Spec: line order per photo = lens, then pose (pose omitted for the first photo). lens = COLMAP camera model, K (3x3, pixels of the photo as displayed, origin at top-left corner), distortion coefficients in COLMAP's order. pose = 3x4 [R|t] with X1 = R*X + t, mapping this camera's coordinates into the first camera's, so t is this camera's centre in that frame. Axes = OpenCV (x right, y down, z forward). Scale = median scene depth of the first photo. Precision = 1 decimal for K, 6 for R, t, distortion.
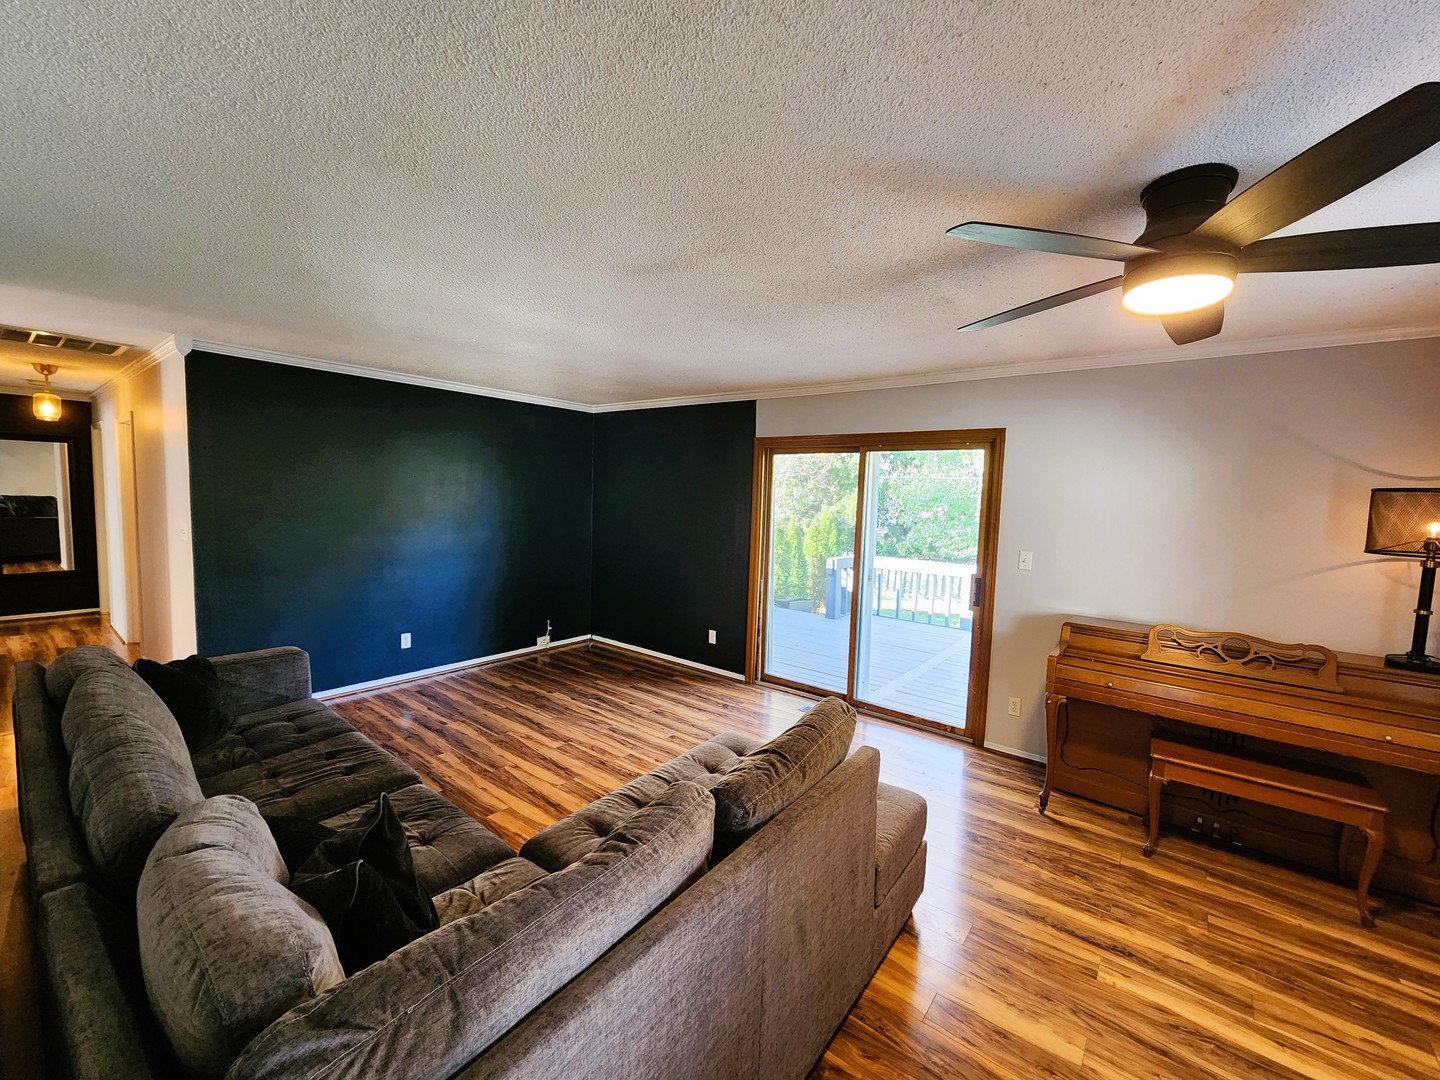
lens RADIAL K [[589.9, 0, 715.6], [0, 589.9, 540.7], [0, 0, 1]] dist [-0.005856, 0.001285]
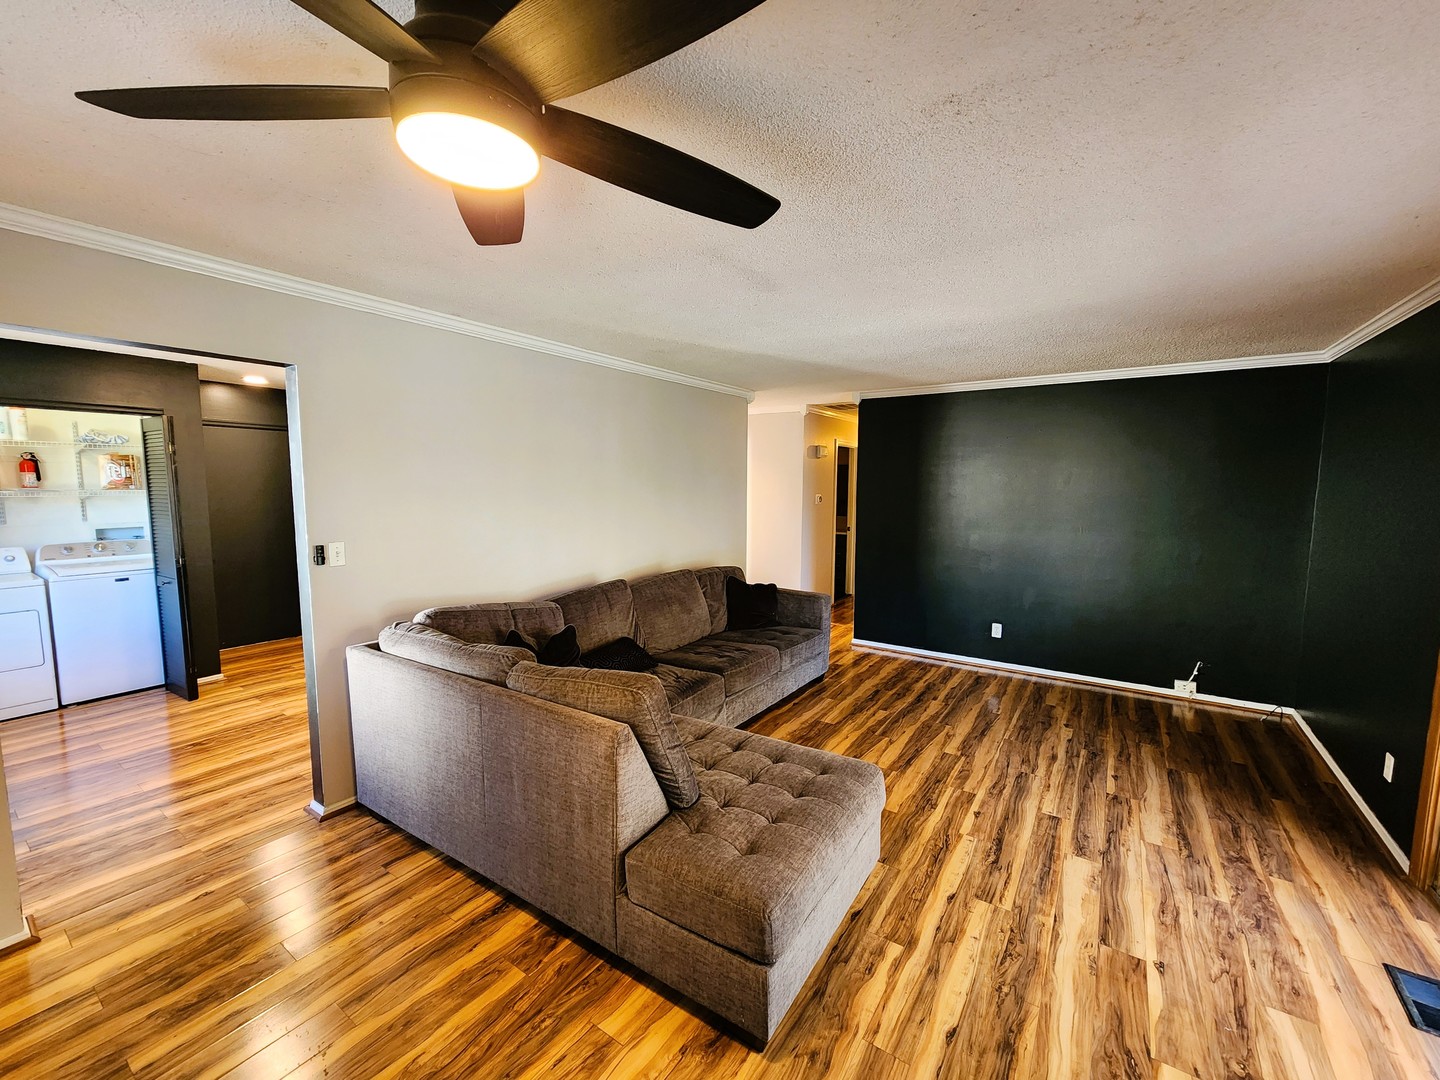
lens RADIAL K [[589.9, 0, 713.5], [0, 589.9, 543.4], [0, 0, 1]] dist [-0.005856, 0.001285]
pose [[0.071490, 0.073376, -0.994739, 0.509385], [-0.084897, 0.994119, 0.067229, -0.013649], [0.993822, 0.079644, 0.077299, 0.431145]]
